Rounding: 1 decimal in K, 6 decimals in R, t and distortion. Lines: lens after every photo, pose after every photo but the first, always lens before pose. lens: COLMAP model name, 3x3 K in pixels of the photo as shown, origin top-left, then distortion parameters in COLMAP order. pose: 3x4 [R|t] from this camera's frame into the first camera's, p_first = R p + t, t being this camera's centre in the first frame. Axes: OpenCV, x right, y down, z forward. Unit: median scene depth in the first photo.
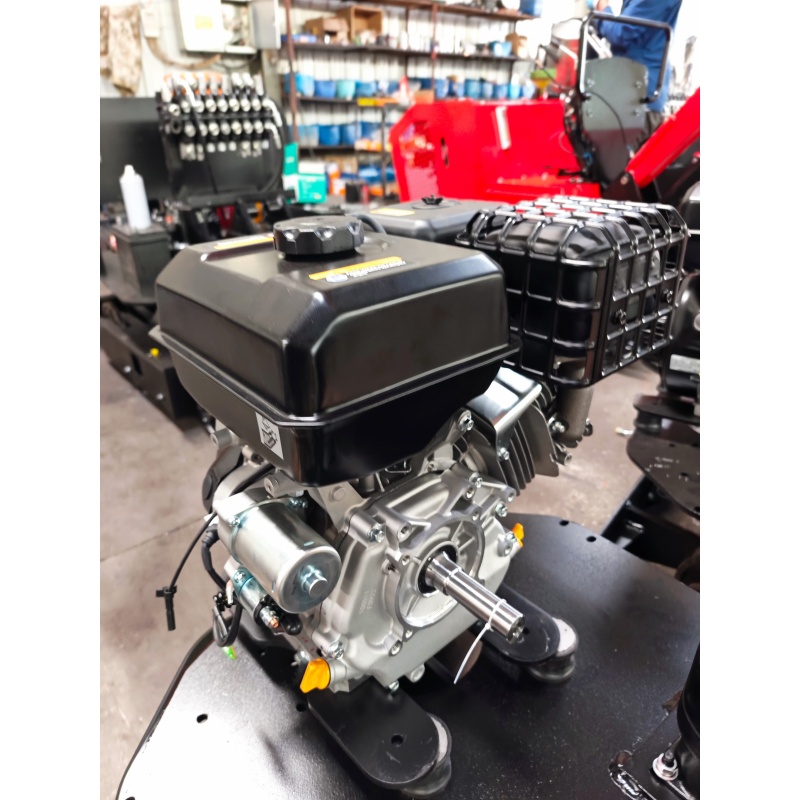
lens RADIAL K [[579.4, 0, 404.2], [0, 579.4, 399.4], [0, 0, 1]] dist [0.003013, 0.000438]
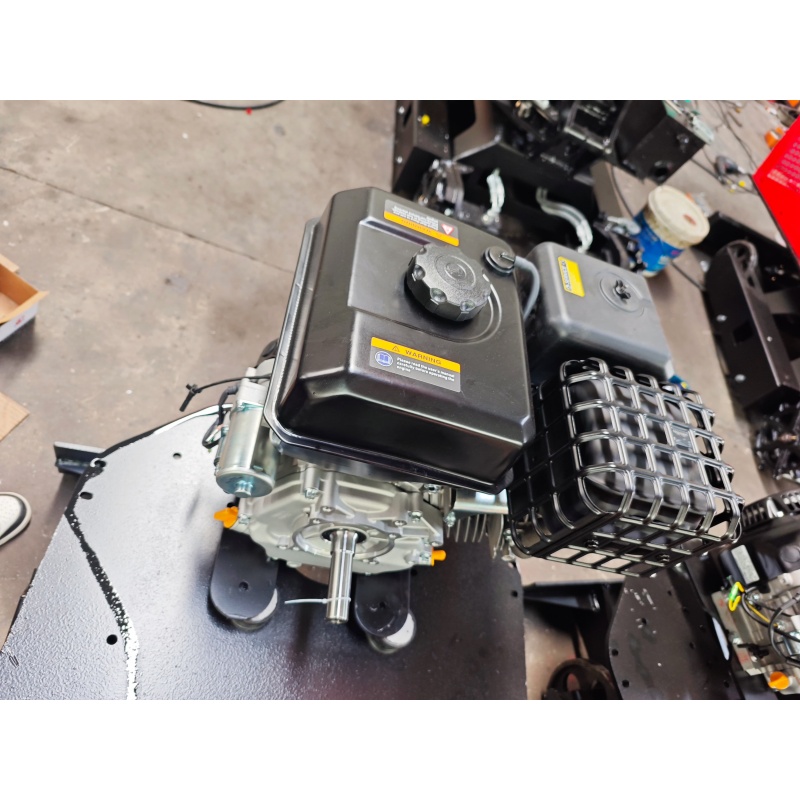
lens RADIAL K [[579.4, 0, 404.2], [0, 579.4, 399.4], [0, 0, 1]] dist [0.003013, 0.000438]
pose [[0.663728, 0.738046, -0.121462, 0.079527], [-0.659343, 0.653990, 0.370897, -0.447427], [0.353174, -0.166090, 0.920697, -0.036557]]
